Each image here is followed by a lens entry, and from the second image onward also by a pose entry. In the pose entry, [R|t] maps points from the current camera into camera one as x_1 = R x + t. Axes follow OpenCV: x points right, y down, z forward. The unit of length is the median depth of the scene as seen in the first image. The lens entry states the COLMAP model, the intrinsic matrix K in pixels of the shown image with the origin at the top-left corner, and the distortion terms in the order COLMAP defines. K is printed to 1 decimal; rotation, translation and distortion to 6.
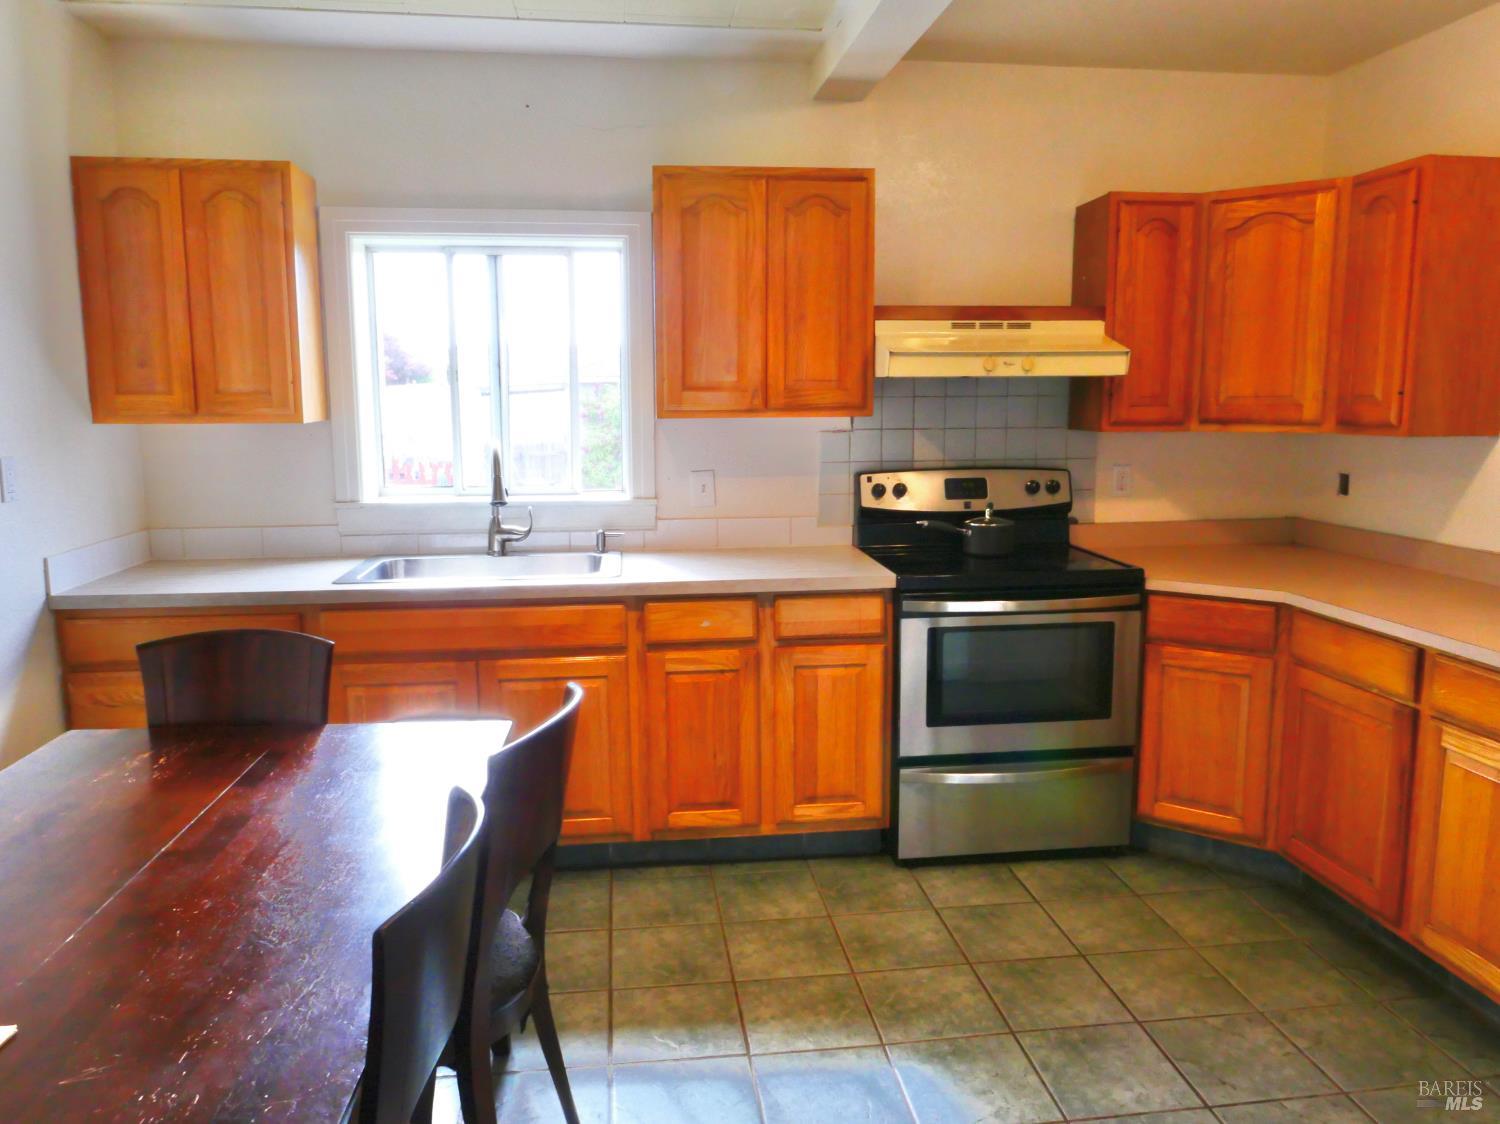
lens RADIAL K [[1079.4, 0, 750.0], [0, 1079.4, 562.0], [0, 0, 1]] dist [-0.009967, -0.000831]
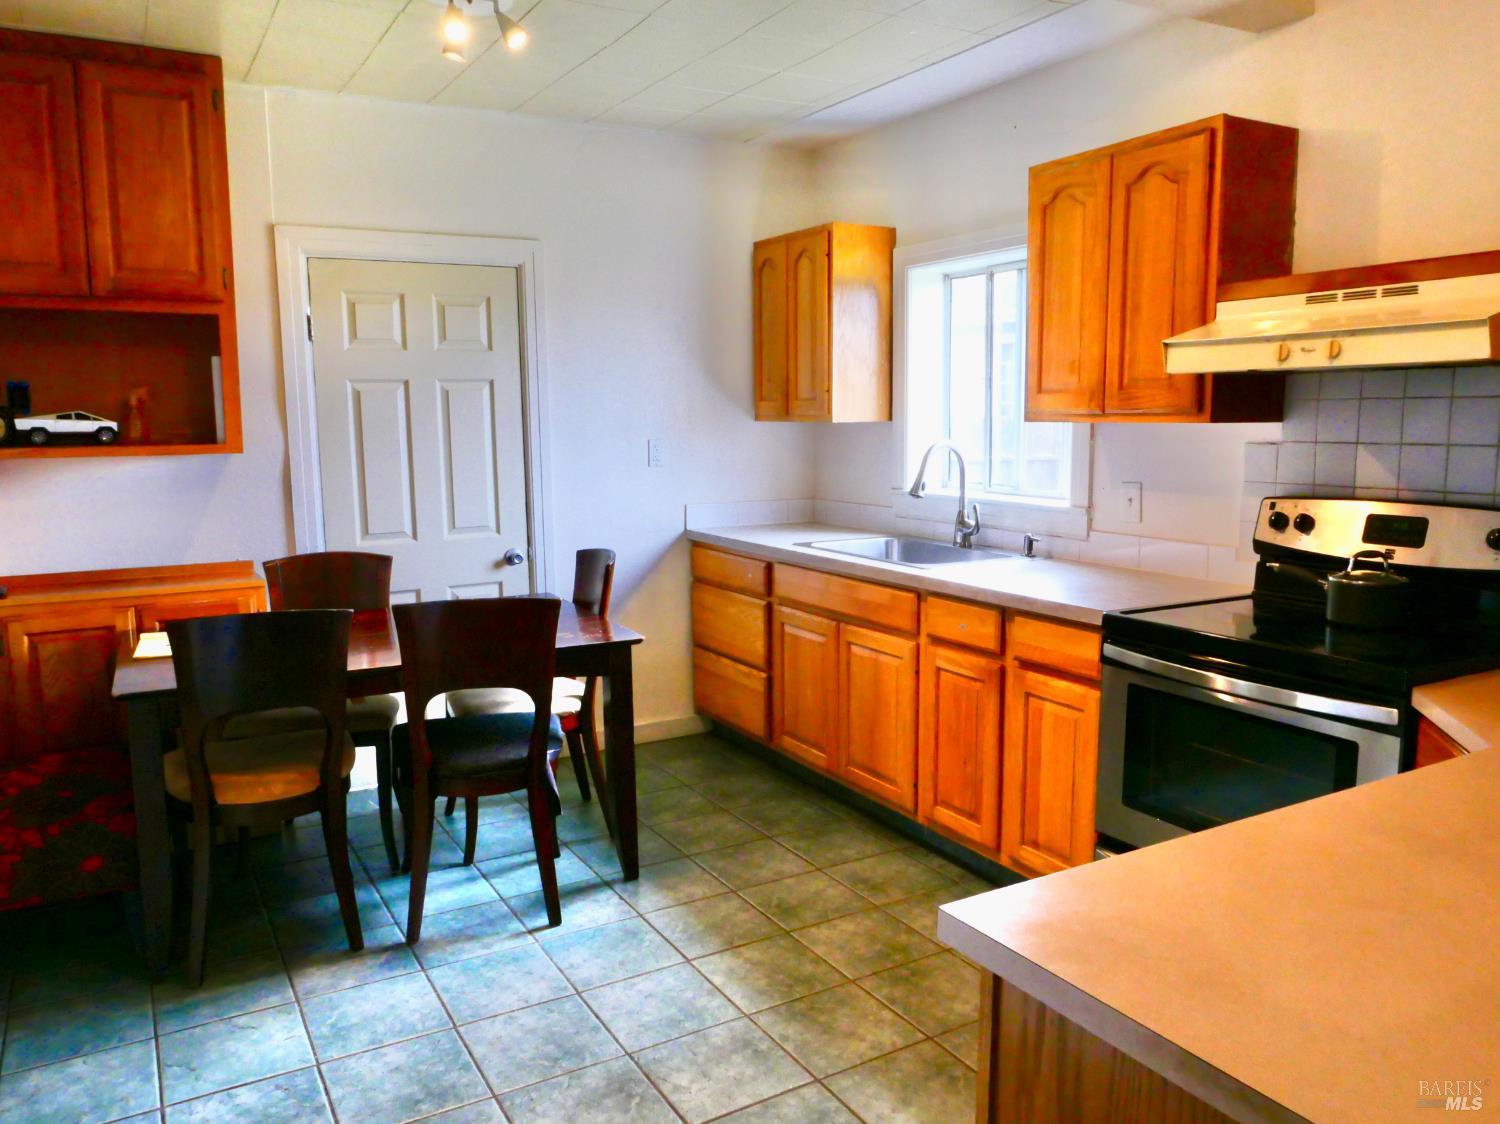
lens RADIAL K [[1111.2, 0, 754.8], [0, 1111.2, 551.4], [0, 0, 1]] dist [0.004215, 0.001933]
pose [[0.395373, 0.115942, -0.911174, 0.780033], [-0.139647, 0.988057, 0.065130, -0.049811], [0.907843, 0.101492, 0.406842, 0.386226]]
